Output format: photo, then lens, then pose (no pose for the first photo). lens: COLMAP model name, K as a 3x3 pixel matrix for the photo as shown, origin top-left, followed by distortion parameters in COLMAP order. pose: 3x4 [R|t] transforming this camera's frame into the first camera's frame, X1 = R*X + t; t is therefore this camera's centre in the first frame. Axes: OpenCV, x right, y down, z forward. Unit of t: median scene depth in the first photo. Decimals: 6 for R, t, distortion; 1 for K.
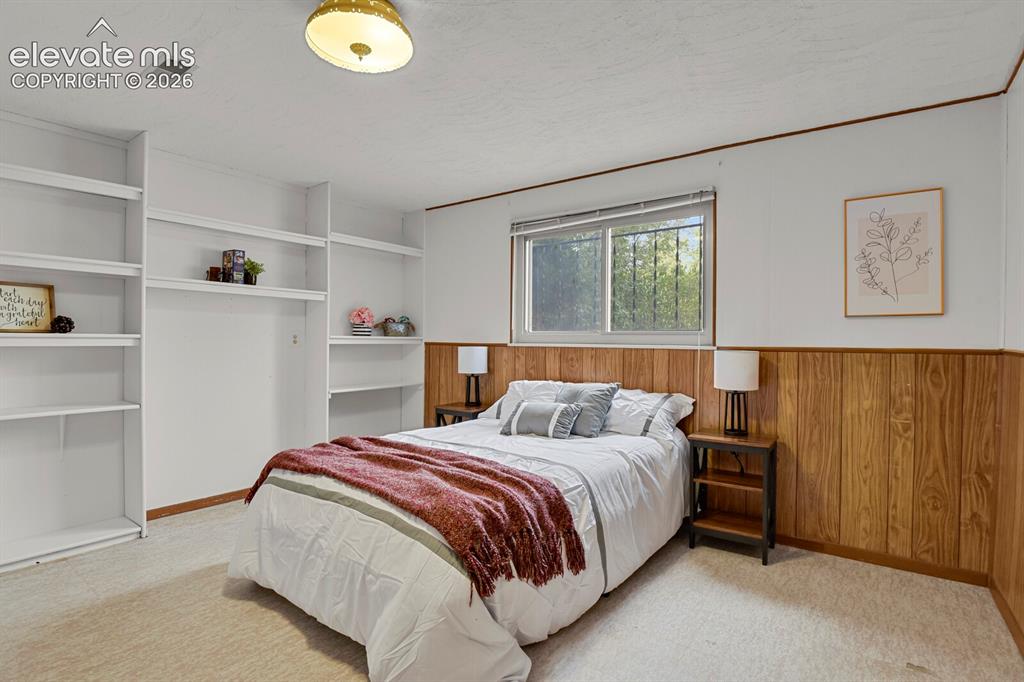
lens RADIAL K [[504.2, 0, 517.3], [0, 504.2, 342.2], [0, 0, 1]] dist [-0.021671, -0.003538]
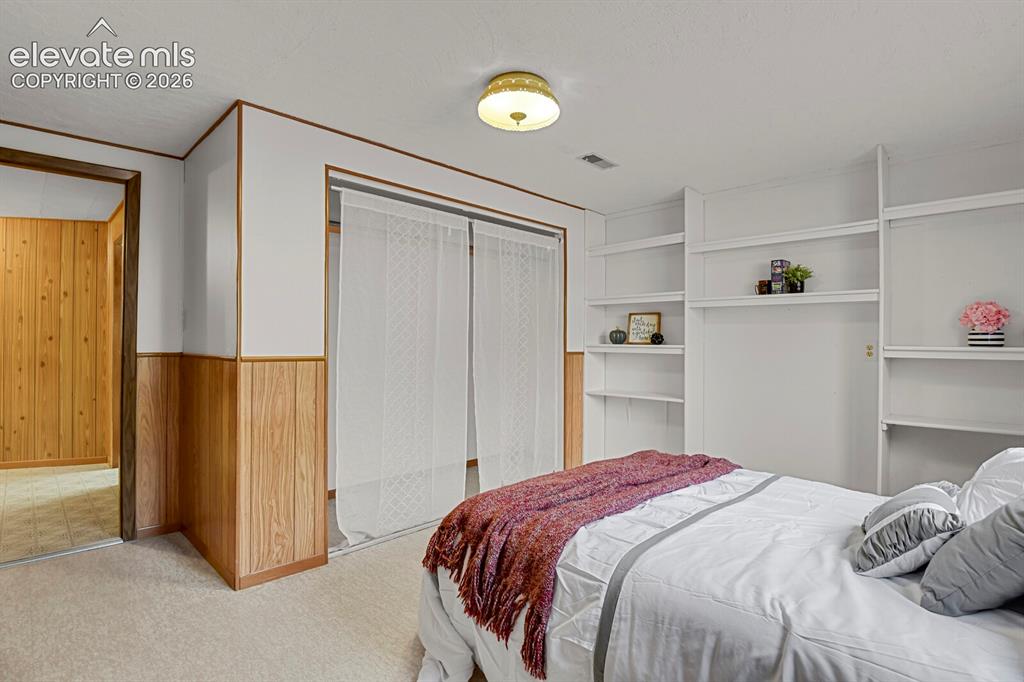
lens RADIAL K [[504.2, 0, 518.4], [0, 504.2, 340.6], [0, 0, 1]] dist [-0.021671, -0.003538]
pose [[-0.132152, -0.011726, -0.991160, 0.488891], [-0.012736, 0.999868, -0.010131, -0.007811], [0.991148, 0.011284, -0.132284, 0.620122]]
